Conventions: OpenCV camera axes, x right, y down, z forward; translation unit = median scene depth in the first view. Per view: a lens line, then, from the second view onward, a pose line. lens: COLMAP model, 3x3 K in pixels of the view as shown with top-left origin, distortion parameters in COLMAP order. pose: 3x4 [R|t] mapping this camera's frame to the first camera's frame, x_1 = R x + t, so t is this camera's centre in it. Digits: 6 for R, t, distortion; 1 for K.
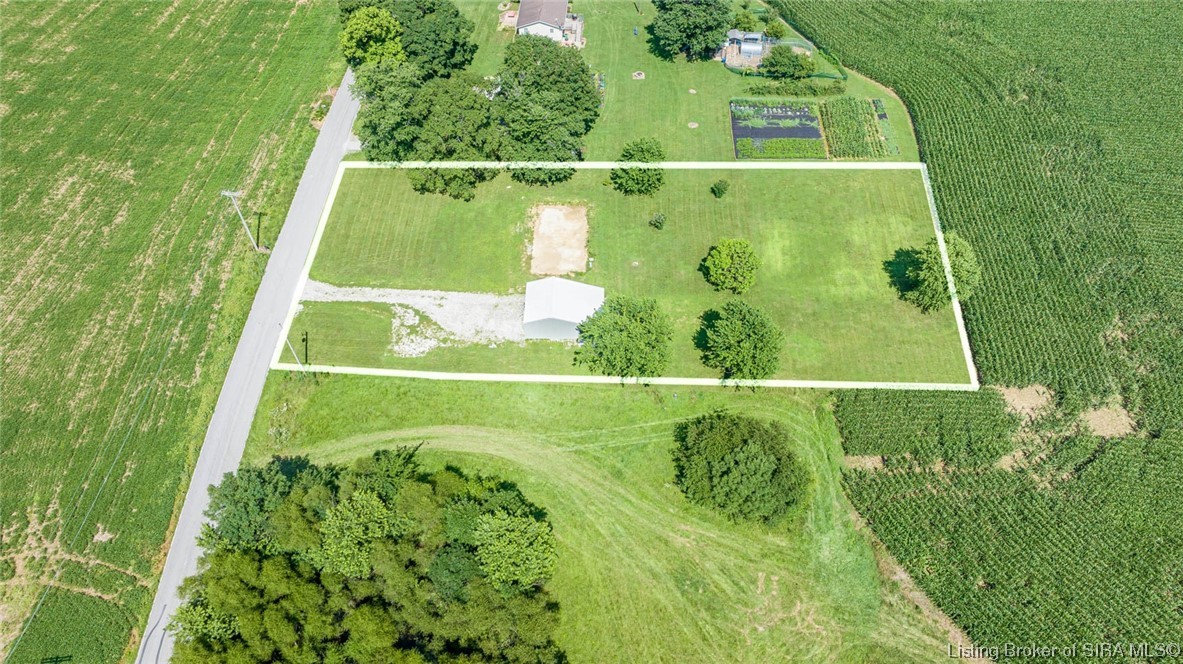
lens RADIAL K [[824.5, 0, 603.0], [0, 824.5, 331.0], [0, 0, 1]] dist [-0.050321, 0.073205]
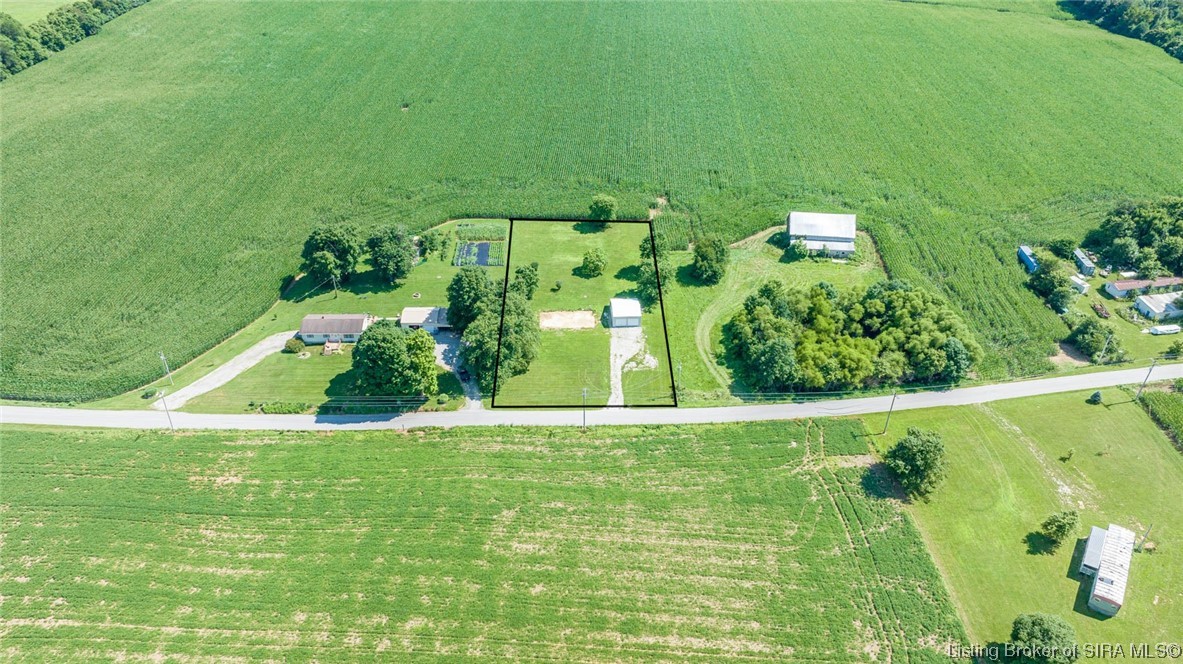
lens RADIAL K [[824.5, 0, 603.0], [0, 824.5, 331.0], [0, 0, 1]] dist [-0.050321, 0.073205]
pose [[-0.065077, -0.556969, 0.827979, -1.605484], [0.773918, 0.495620, 0.394224, -0.772013], [-0.629934, 0.666443, 0.398795, 0.279088]]
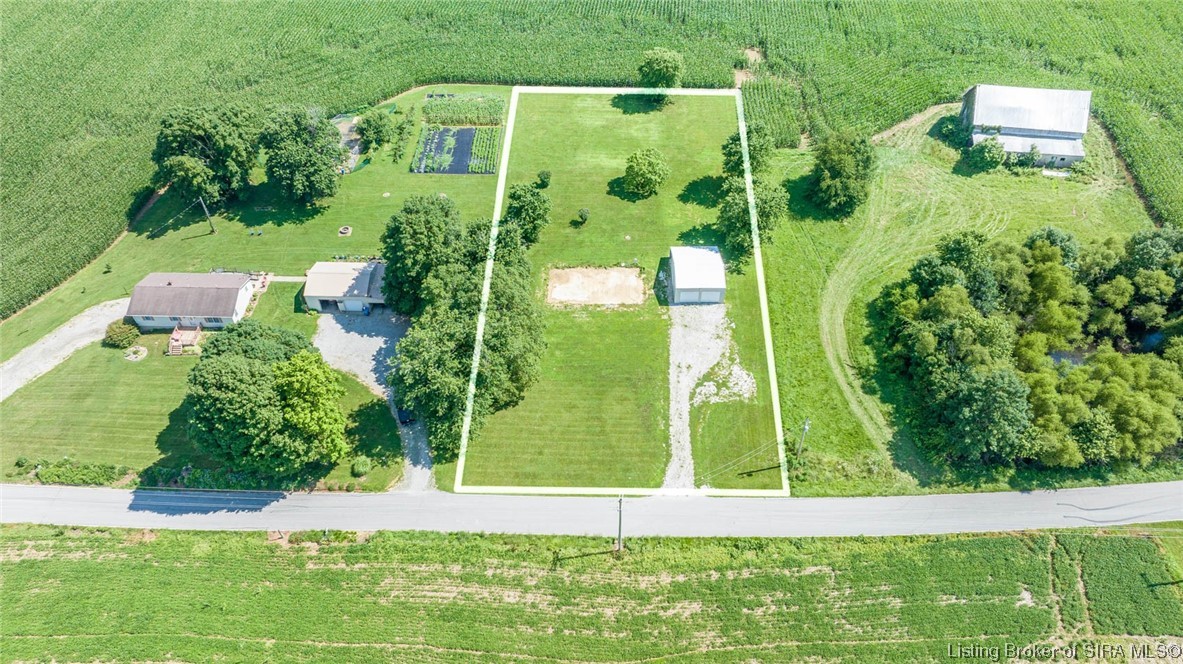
lens RADIAL K [[824.5, 0, 603.0], [0, 824.5, 331.0], [0, 0, 1]] dist [-0.050321, 0.073205]
pose [[-0.012138, -0.720765, 0.693073, -0.838588], [0.784662, 0.422767, 0.453402, -0.570522], [-0.619805, 0.549332, 0.560425, 0.477129]]
